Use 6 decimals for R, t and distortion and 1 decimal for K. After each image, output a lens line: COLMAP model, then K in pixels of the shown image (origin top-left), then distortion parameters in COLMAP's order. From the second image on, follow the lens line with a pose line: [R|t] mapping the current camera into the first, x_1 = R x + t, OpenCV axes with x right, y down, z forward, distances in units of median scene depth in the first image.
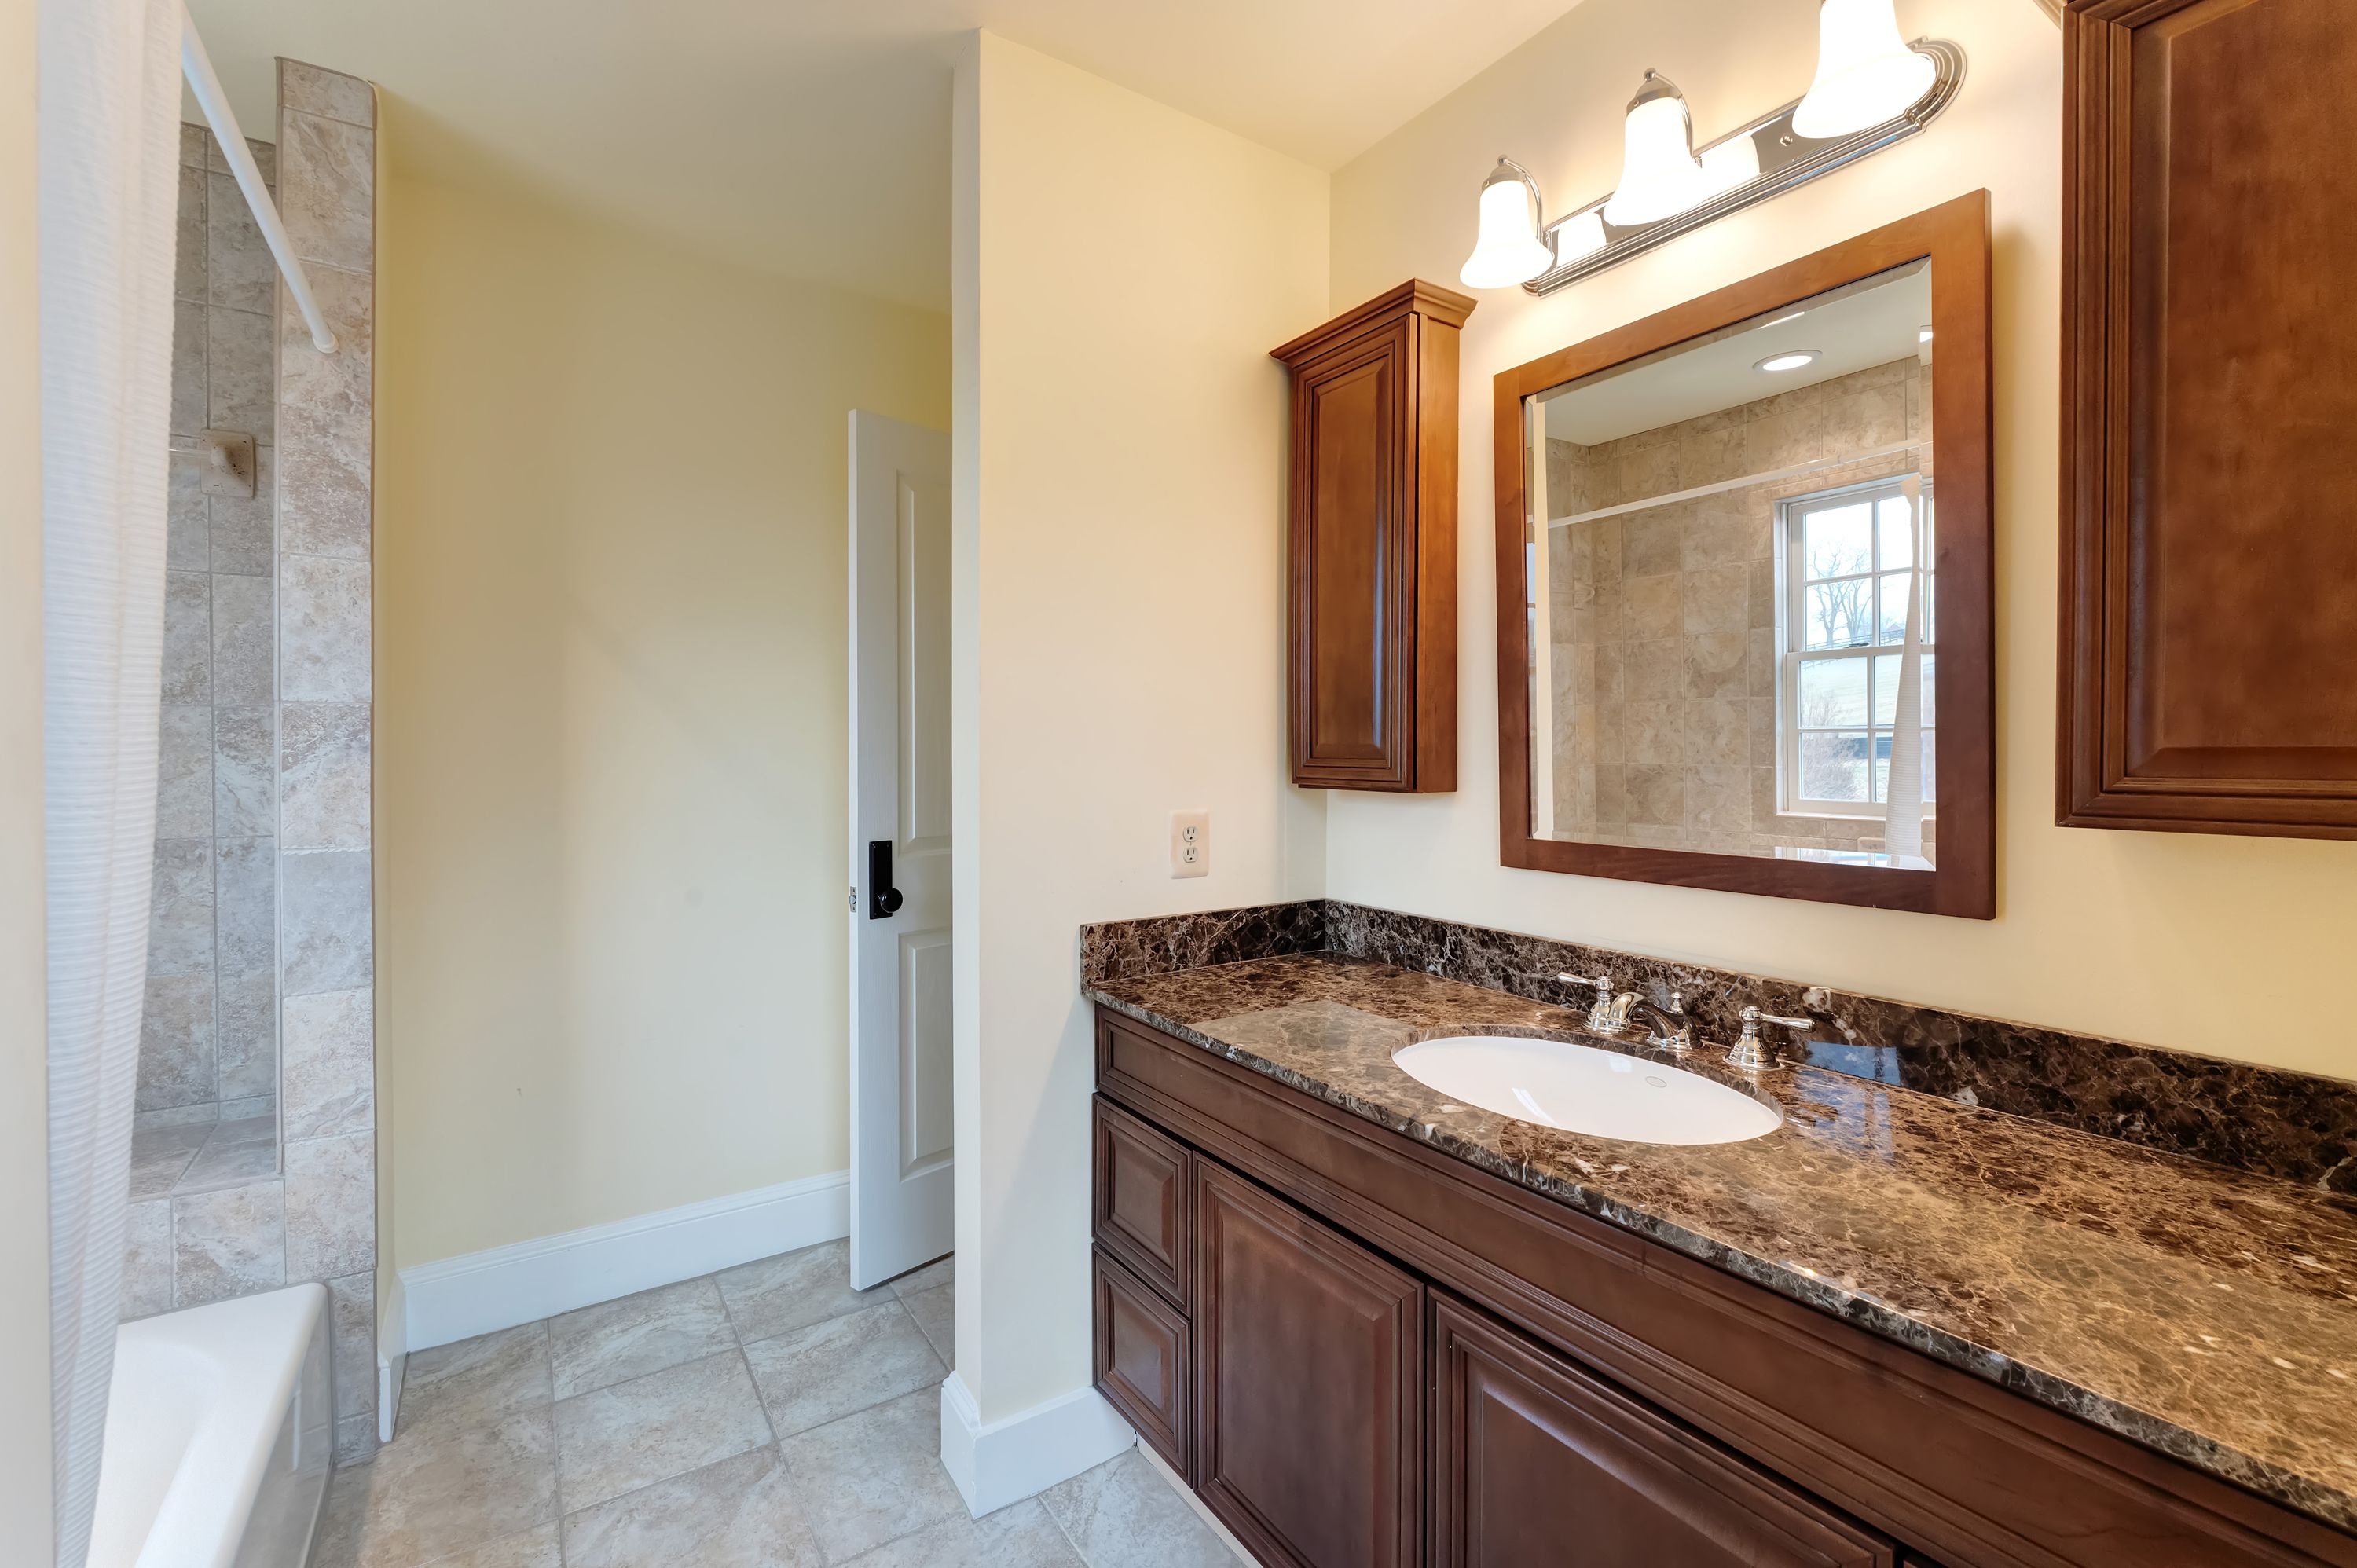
lens RADIAL K [[1024.1, 0, 1186.2], [0, 1024.1, 768.2], [0, 0, 1]] dist [-0.003339, -0.000182]
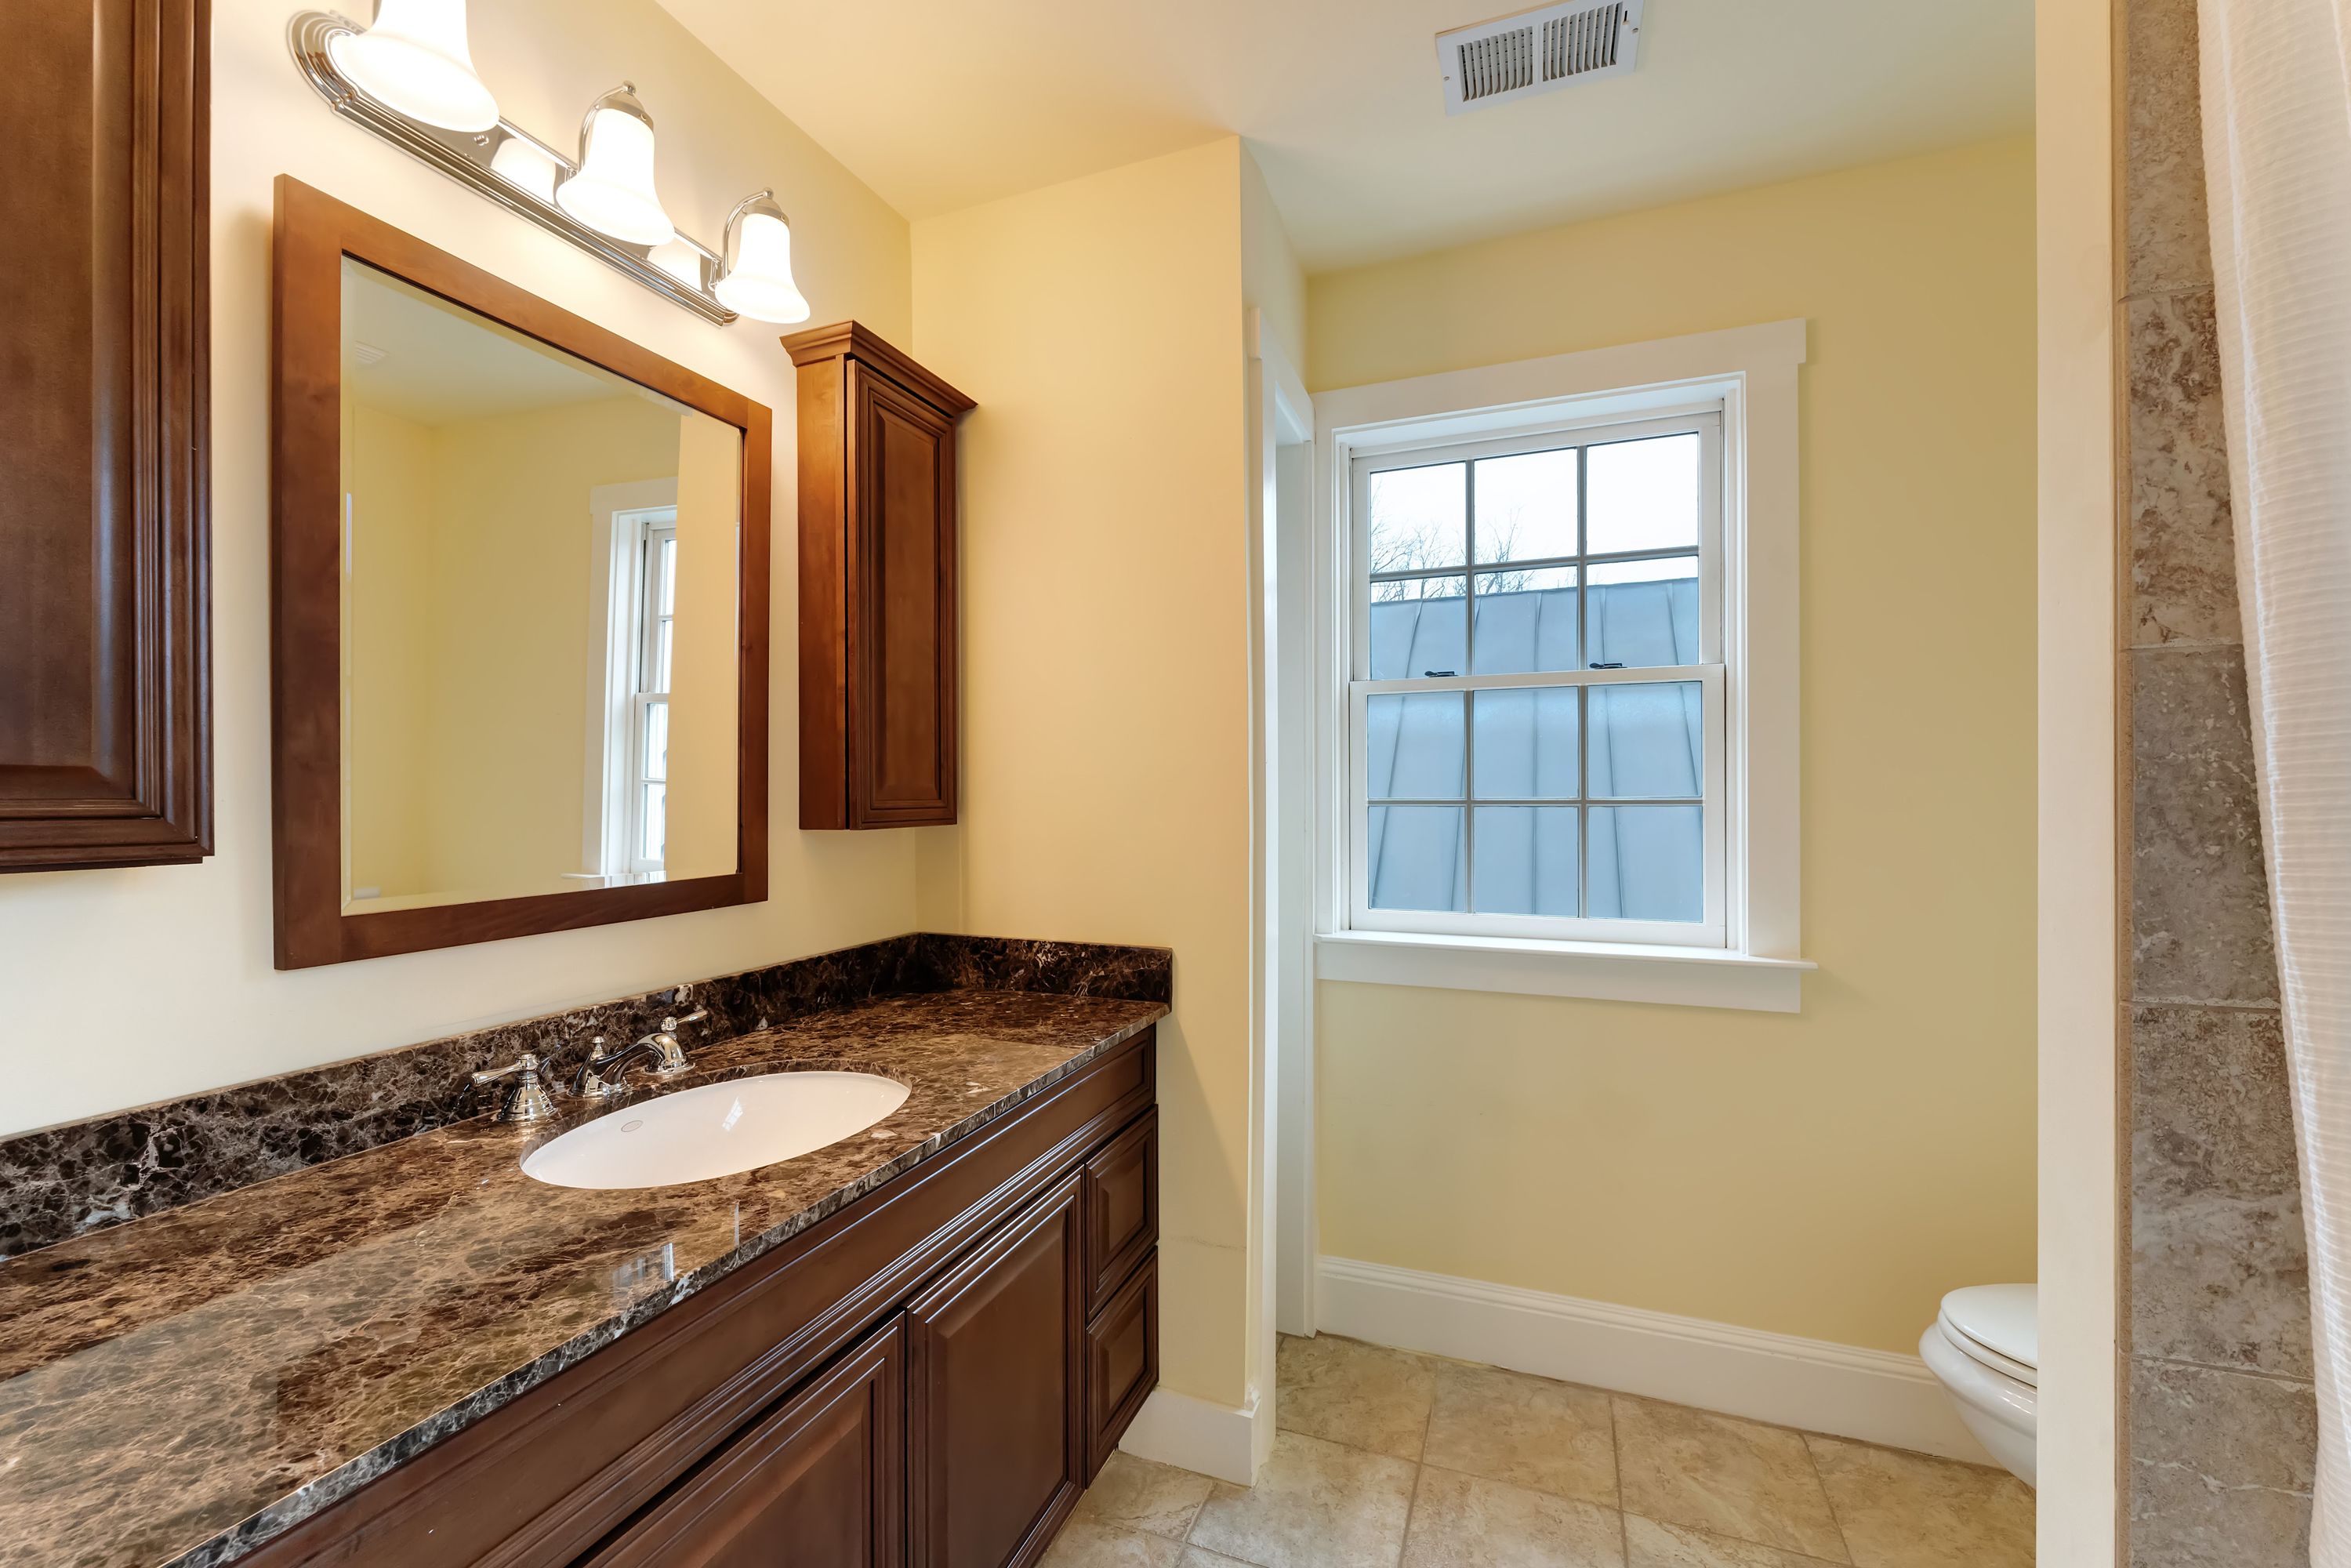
lens RADIAL K [[954.3, 0, 1183.8], [0, 954.3, 782.6], [0, 0, 1]] dist [-0.001713, -0.000204]
pose [[-0.573484, 0.007512, 0.819182, -0.578765], [0.015817, 0.999873, 0.001904, -0.011949], [-0.819064, 0.014049, -0.573530, 1.079925]]
